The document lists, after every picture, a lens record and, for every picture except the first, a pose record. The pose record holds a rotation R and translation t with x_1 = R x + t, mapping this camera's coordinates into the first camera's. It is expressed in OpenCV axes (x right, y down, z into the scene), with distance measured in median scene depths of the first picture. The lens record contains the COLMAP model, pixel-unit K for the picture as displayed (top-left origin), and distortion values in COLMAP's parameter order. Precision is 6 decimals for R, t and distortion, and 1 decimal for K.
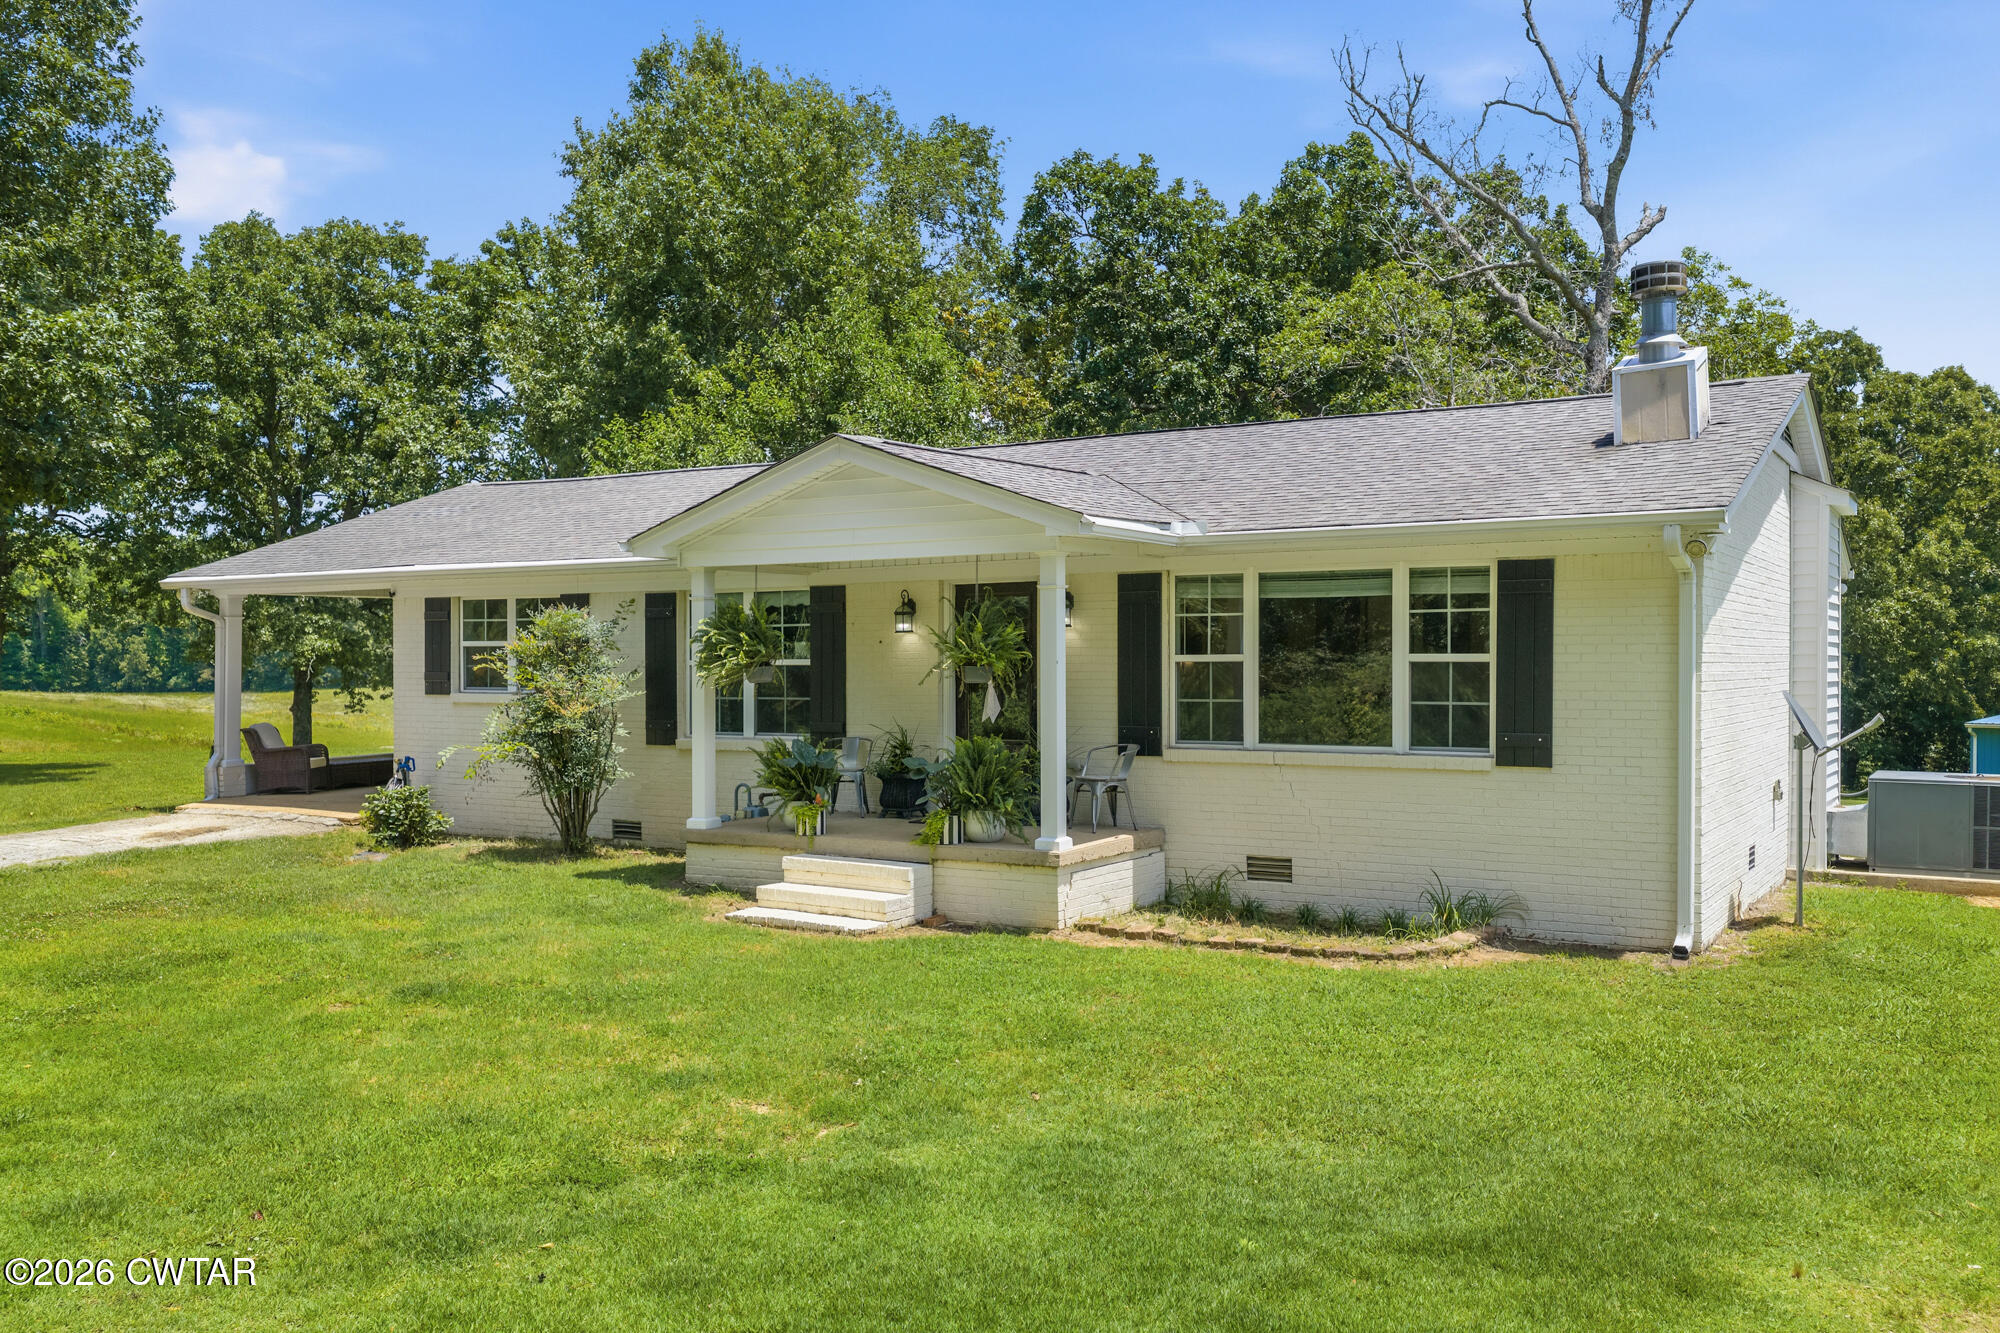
lens RADIAL K [[1601.5, 0, 997.8], [0, 1601.5, 684.7], [0, 0, 1]] dist [0.080450, -0.157031]
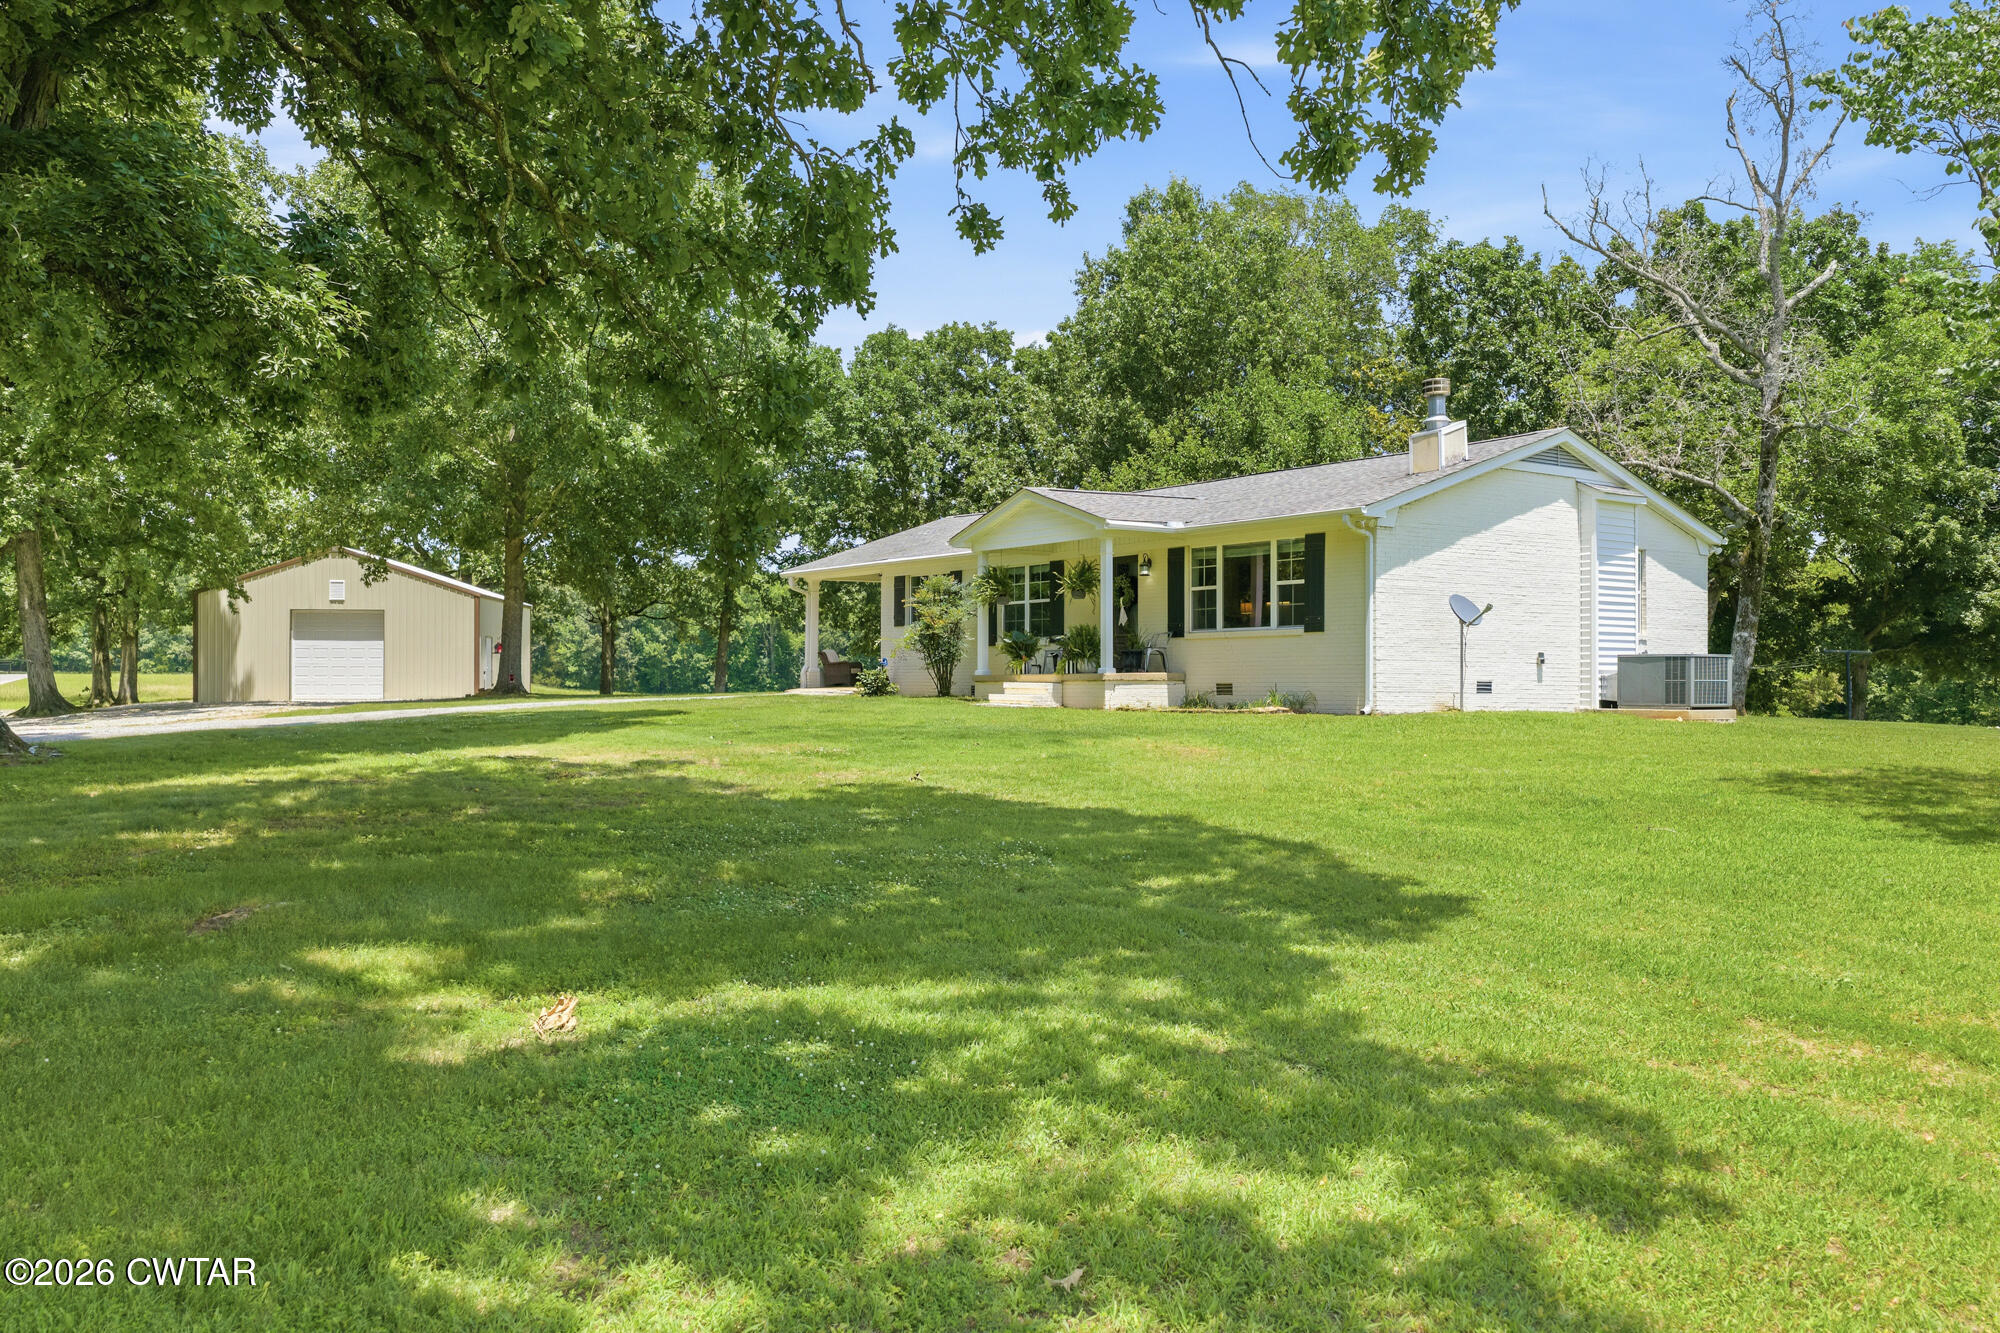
lens RADIAL K [[1637.5, 0, 1001.1], [0, 1637.5, 690.6], [0, 0, 1]] dist [-0.008075, -0.011646]
pose [[0.922070, 0.006282, -0.386972, 0.221832], [-0.011909, 0.999855, -0.012147, 0.045007], [0.386839, 0.015809, 0.922012, -0.321894]]
